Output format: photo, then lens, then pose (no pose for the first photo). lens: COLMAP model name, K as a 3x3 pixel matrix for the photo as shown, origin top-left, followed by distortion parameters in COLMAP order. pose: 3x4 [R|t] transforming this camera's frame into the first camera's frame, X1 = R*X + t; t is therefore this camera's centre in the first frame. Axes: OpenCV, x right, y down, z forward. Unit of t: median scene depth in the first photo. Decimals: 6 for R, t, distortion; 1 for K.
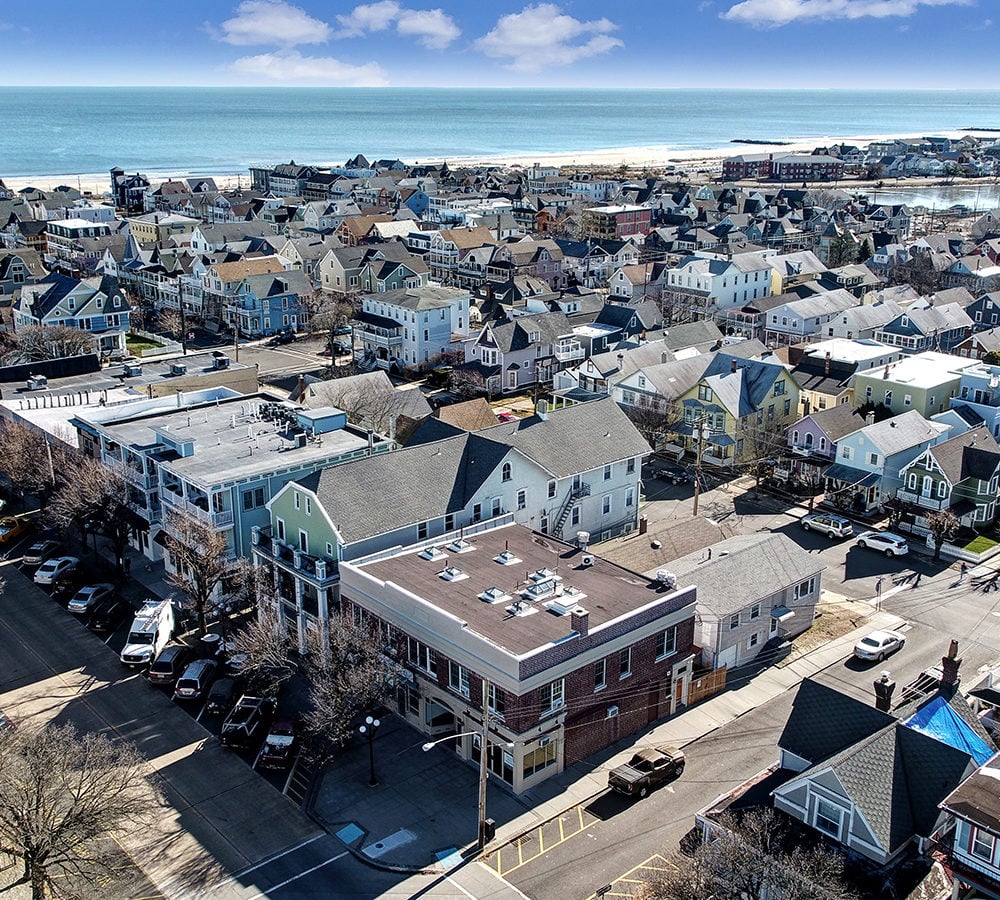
lens RADIAL K [[1141.1, 0, 497.7], [0, 1141.1, 446.7], [0, 0, 1]] dist [0.006557, -0.004079]
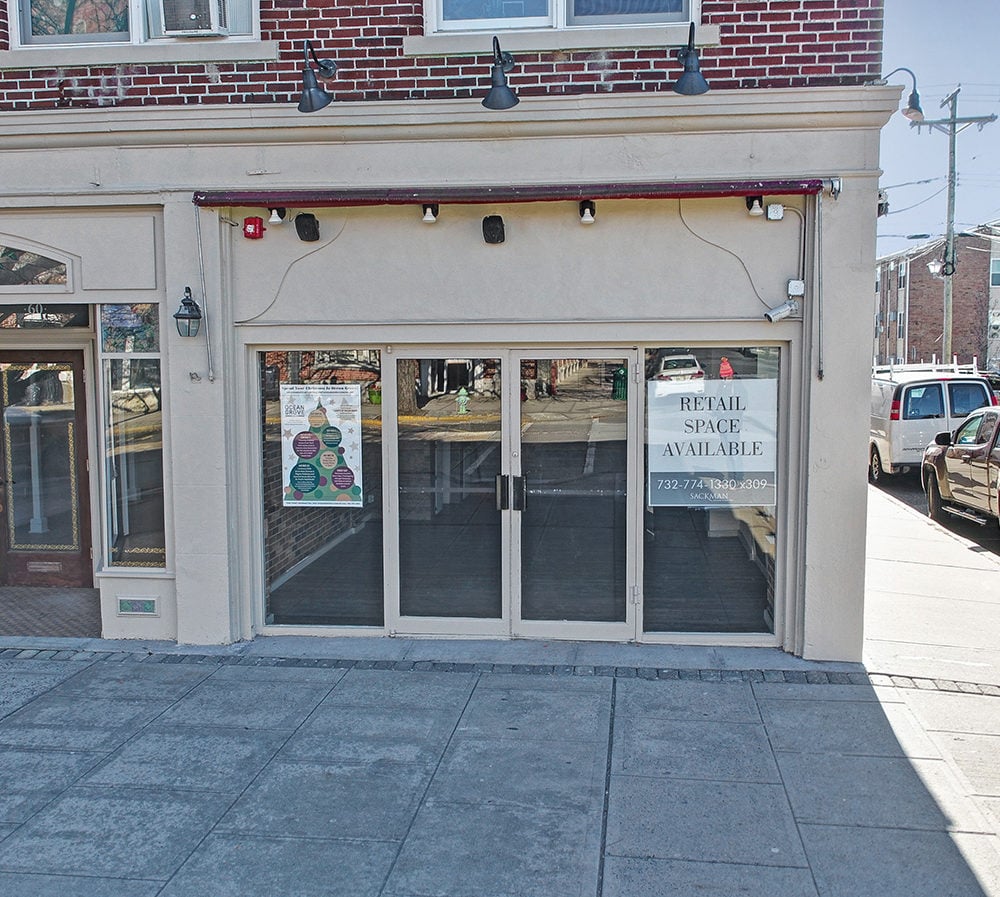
lens RADIAL K [[1141.1, 0, 497.7], [0, 1141.1, 445.2], [0, 0, 1]] dist [0.006557, -0.004079]
pose [[0.746220, -0.070102, 0.661998, -0.072370], [0.211417, 0.967914, -0.135817, 0.230681], [-0.631236, 0.241307, 0.737097, 0.738474]]
